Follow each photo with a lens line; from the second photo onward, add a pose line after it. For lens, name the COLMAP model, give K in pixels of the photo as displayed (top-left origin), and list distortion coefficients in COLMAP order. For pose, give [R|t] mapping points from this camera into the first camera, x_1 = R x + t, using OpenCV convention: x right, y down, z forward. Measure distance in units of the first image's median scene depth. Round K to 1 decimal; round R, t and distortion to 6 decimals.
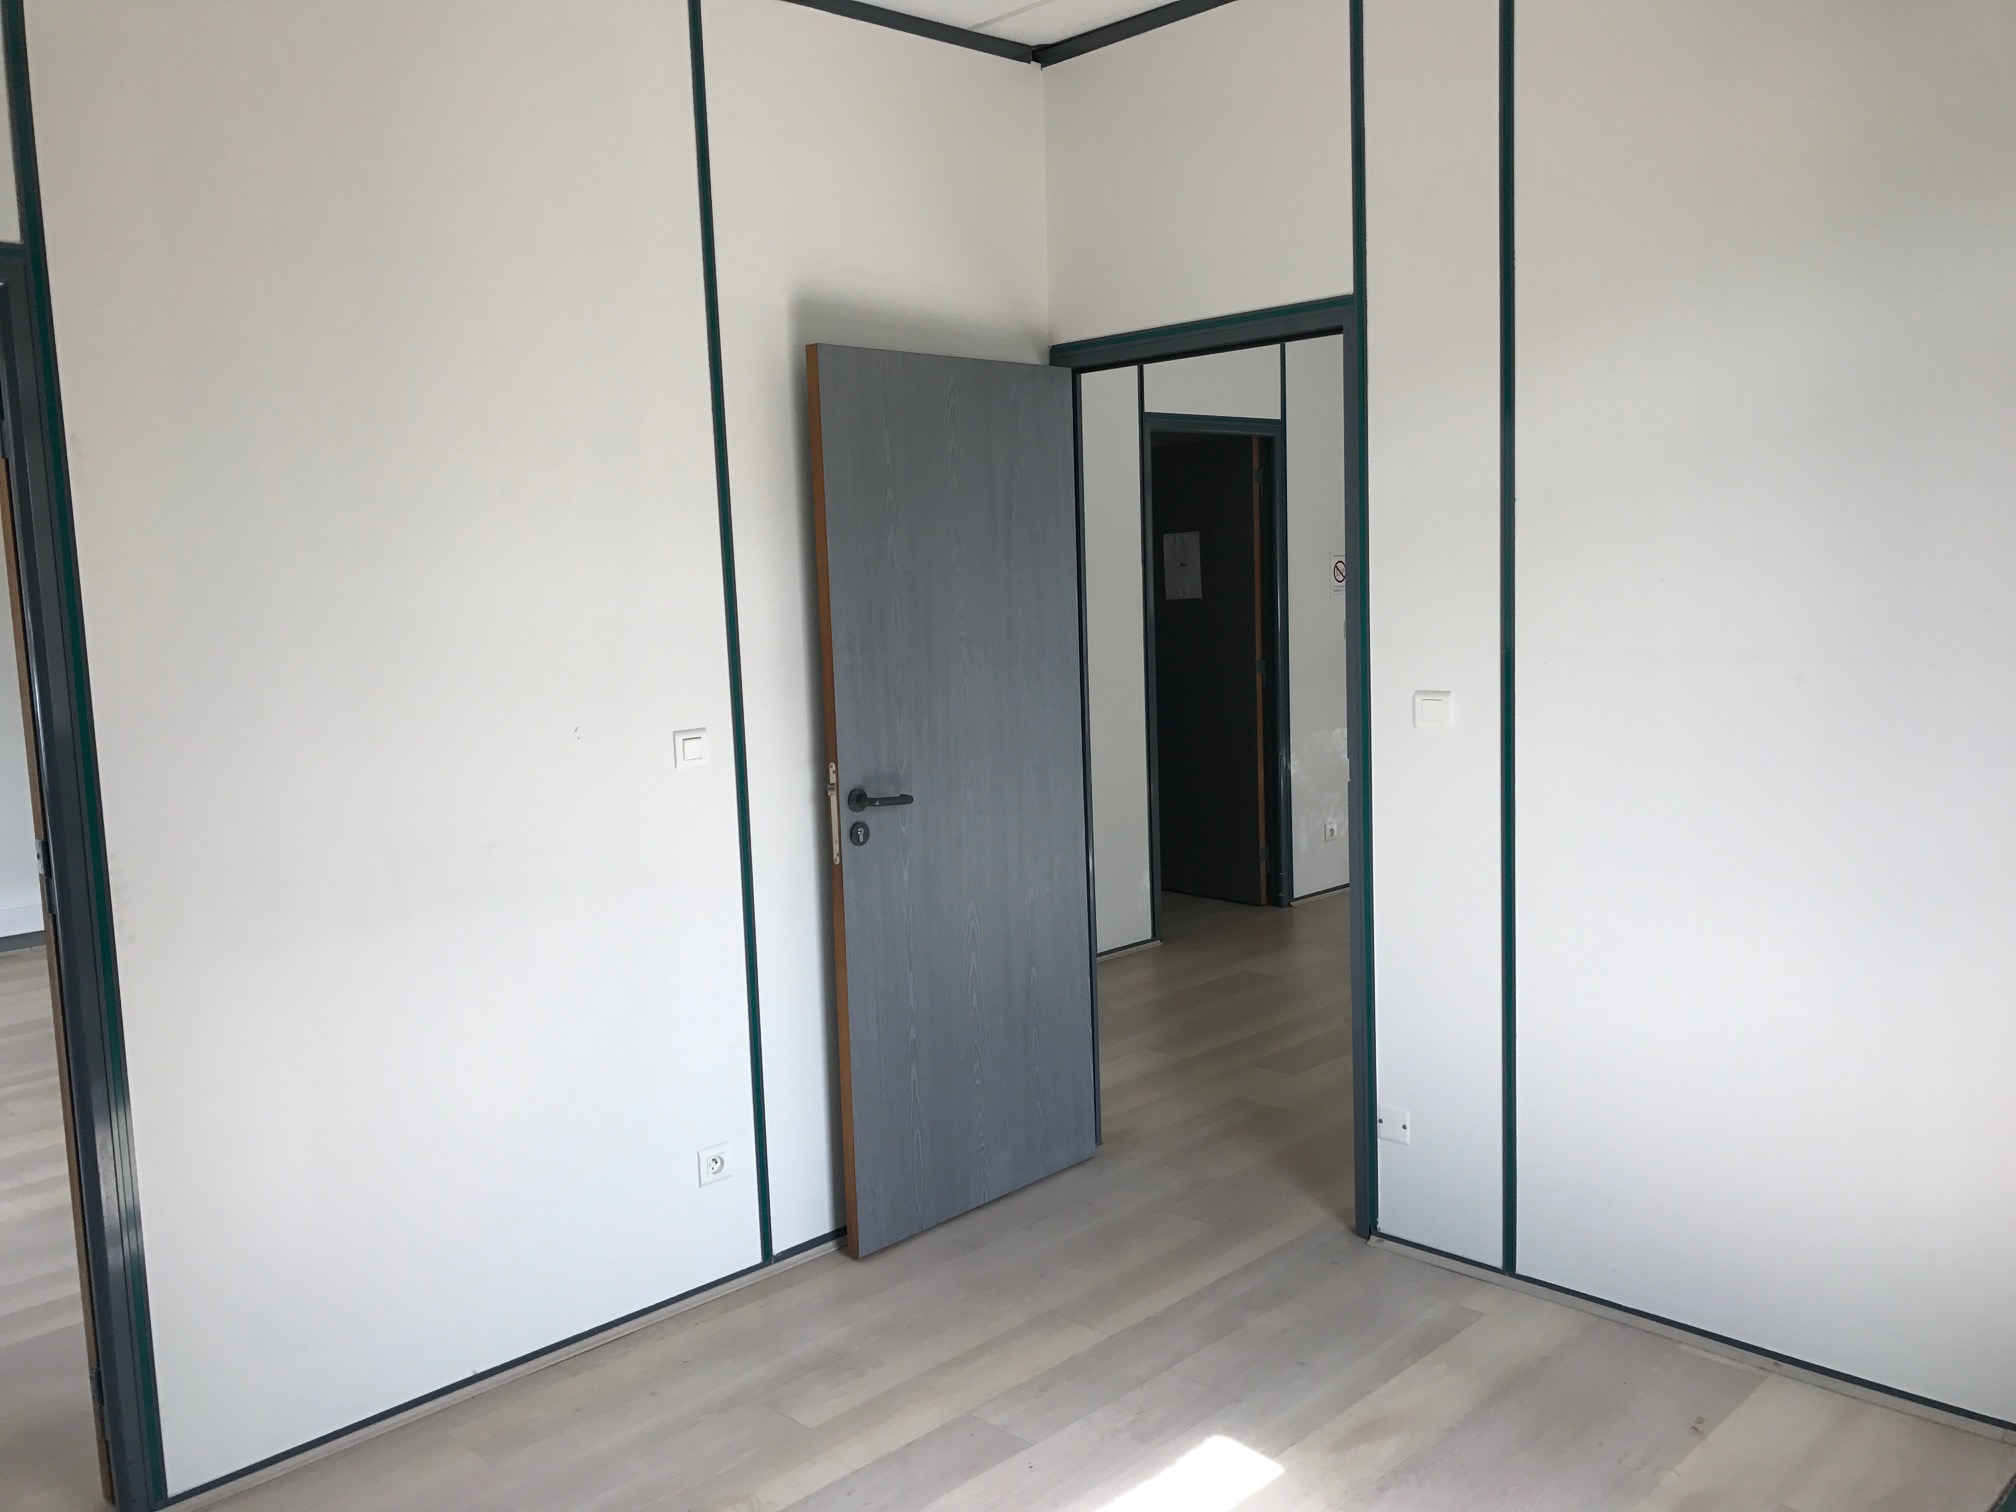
lens RADIAL K [[1644.1, 0, 1015.1], [0, 1644.1, 743.3], [0, 0, 1]] dist [0.022252, -0.011792]
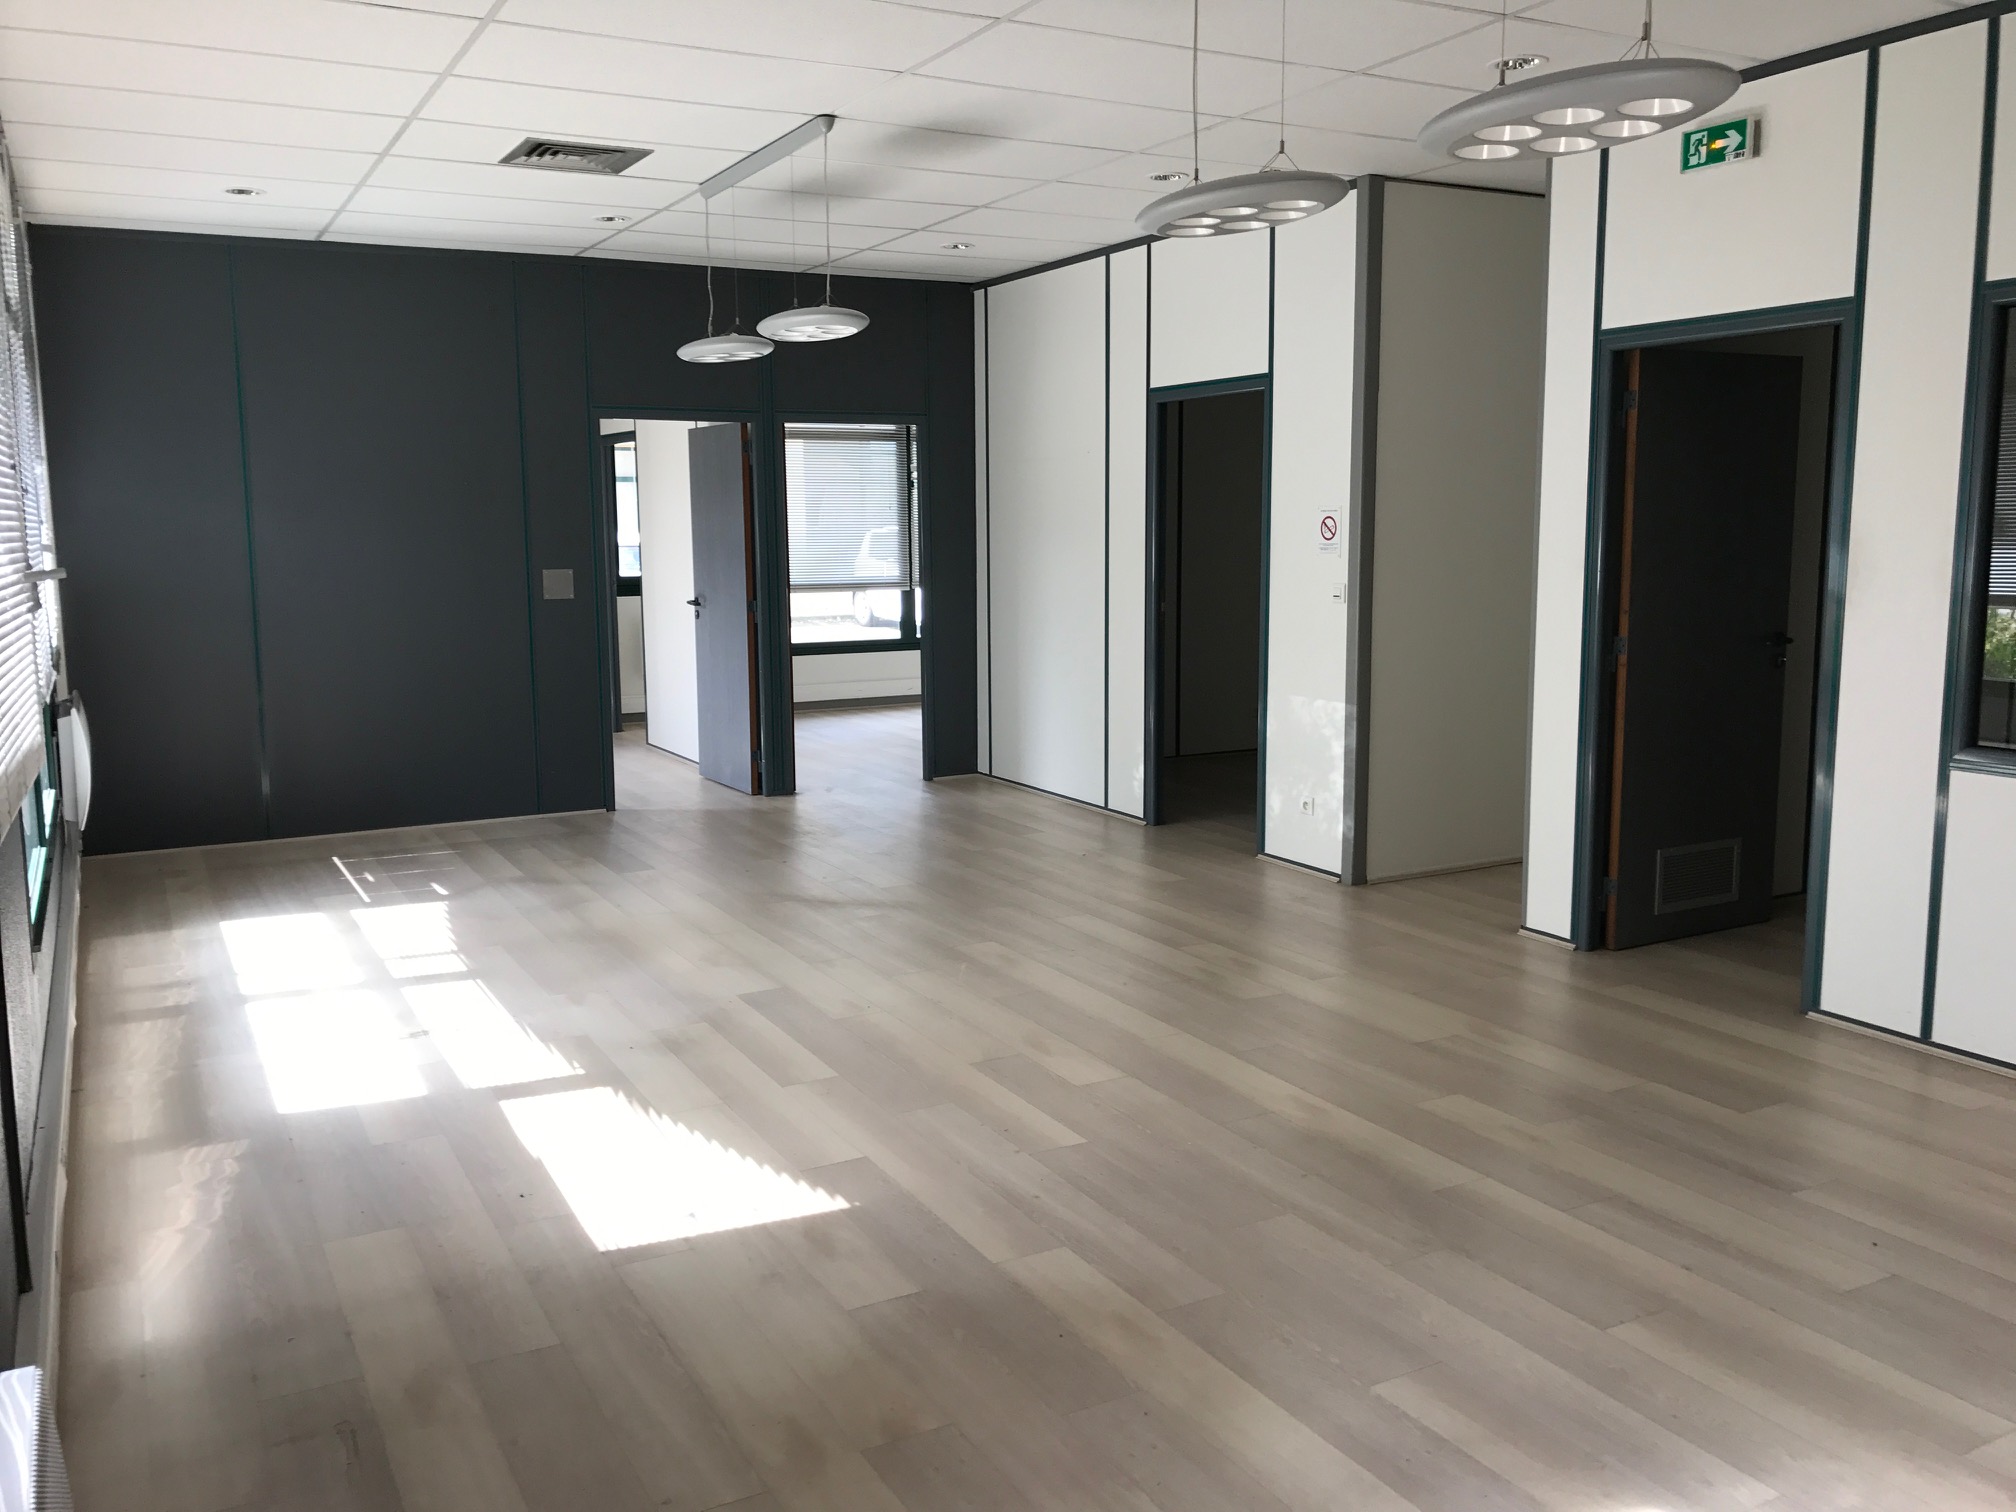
lens RADIAL K [[1661.2, 0, 1004.8], [0, 1661.2, 743.8], [0, 0, 1]] dist [0.041242, -0.037727]
pose [[-0.289775, 0.162682, -0.943168, 1.159599], [-0.090361, 0.976397, 0.196175, -0.154735], [0.952820, 0.142072, -0.268235, 1.109934]]
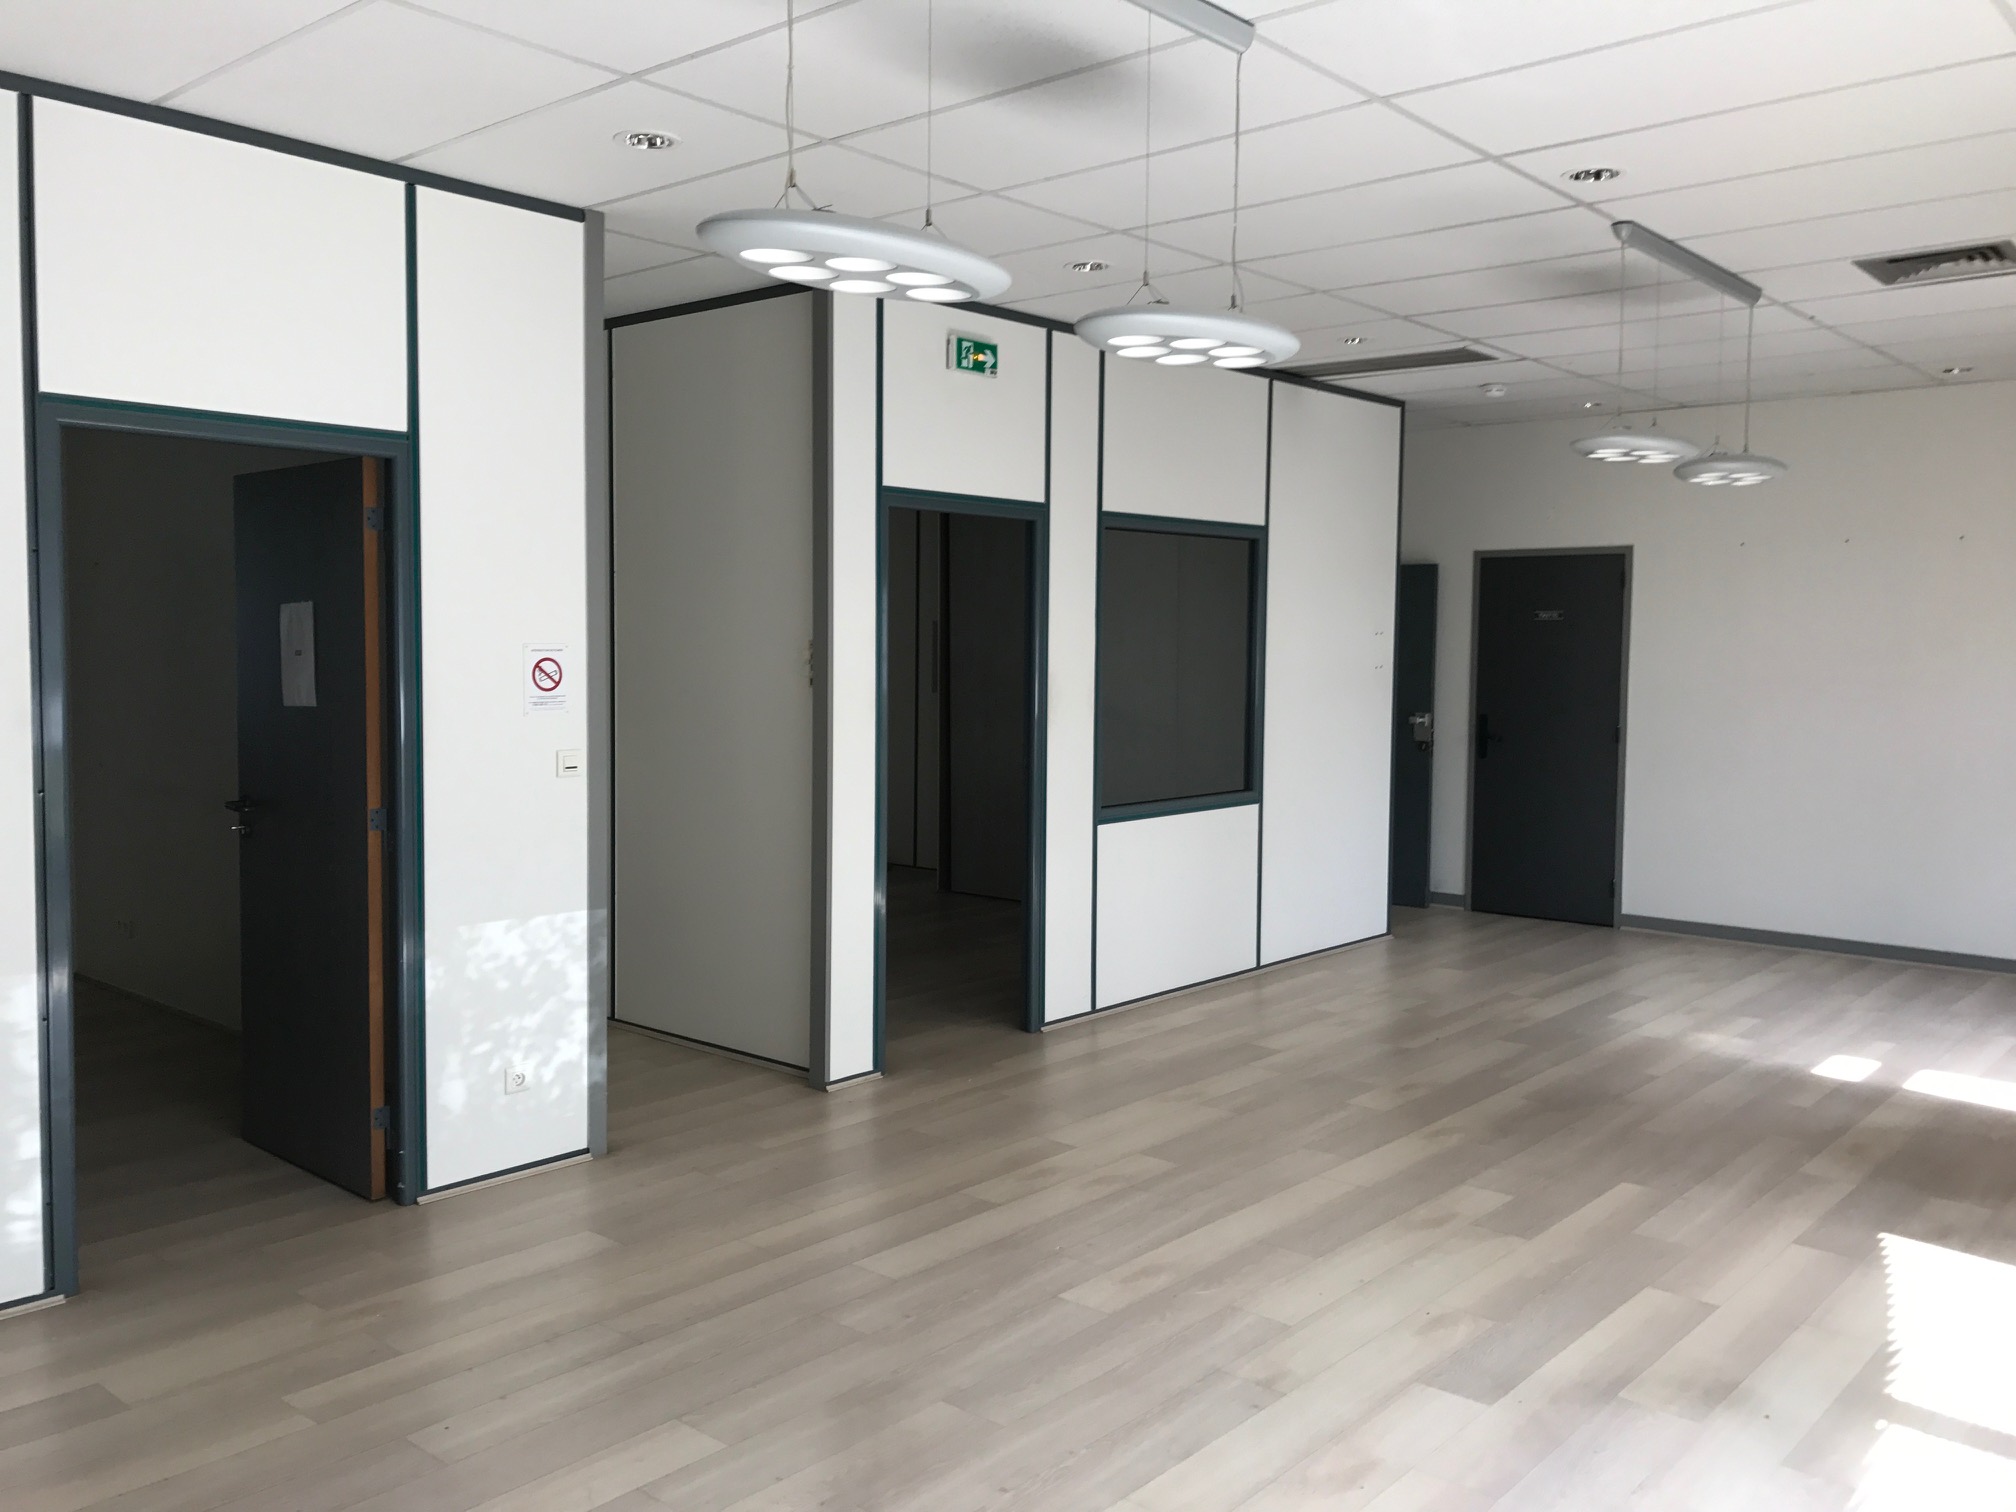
lens RADIAL K [[1661.2, 0, 1004.8], [0, 1661.2, 743.8], [0, 0, 1]] dist [0.041242, -0.037727]
pose [[0.996737, 0.034653, 0.072904, 0.335069], [-0.030835, 0.998126, -0.052857, -0.048434], [-0.074599, 0.050436, 0.995937, 0.339328]]
